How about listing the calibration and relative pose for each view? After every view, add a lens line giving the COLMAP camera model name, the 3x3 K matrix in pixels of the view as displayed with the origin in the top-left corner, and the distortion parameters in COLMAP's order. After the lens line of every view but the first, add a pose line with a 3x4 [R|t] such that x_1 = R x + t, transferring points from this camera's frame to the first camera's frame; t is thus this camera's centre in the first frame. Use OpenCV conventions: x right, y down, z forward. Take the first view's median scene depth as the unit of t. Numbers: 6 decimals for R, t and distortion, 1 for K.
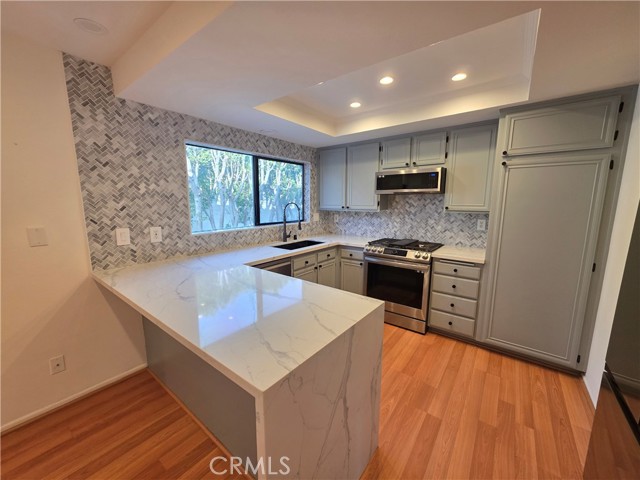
lens RADIAL K [[255.3, 0, 320.7], [0, 255.3, 240.4], [0, 0, 1]] dist [0.001626, -0.000099]
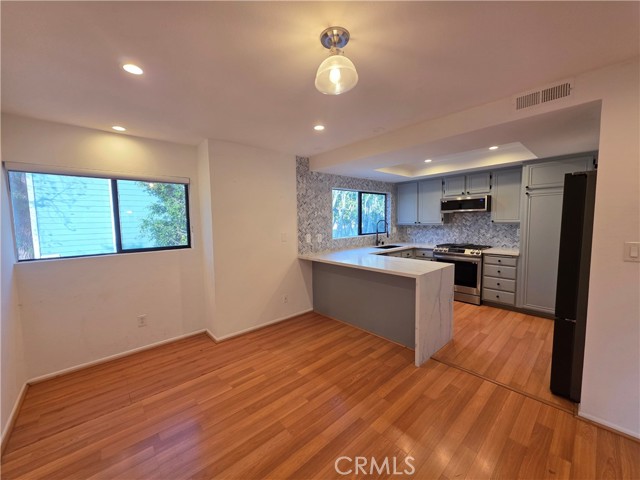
lens RADIAL K [[255.3, 0, 320.1], [0, 255.3, 239.3], [0, 0, 1]] dist [0.001626, -0.000099]
pose [[0.982650, -0.007080, -0.185334, -0.260804], [-0.007133, 0.997089, -0.075907, 0.114909], [0.185332, 0.075912, 0.979739, -0.752783]]
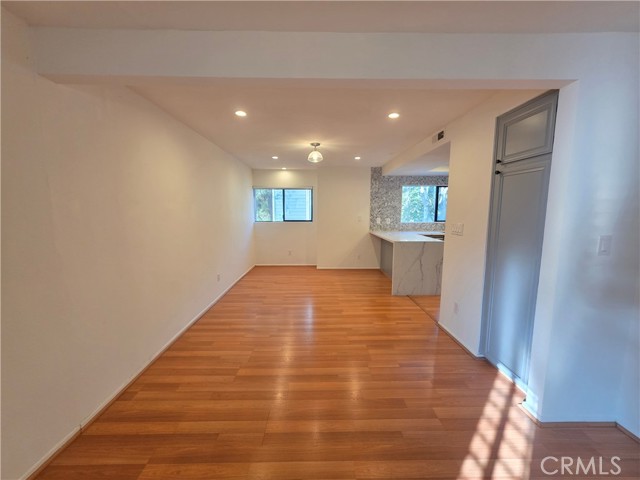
lens RADIAL K [[255.3, 0, 318.7], [0, 255.3, 240.4], [0, 0, 1]] dist [0.001626, -0.000099]
pose [[0.626002, 0.087719, -0.774872, 0.923031], [-0.114908, 0.993183, 0.019601, 0.193402], [0.771309, 0.076769, 0.631814, -1.160414]]
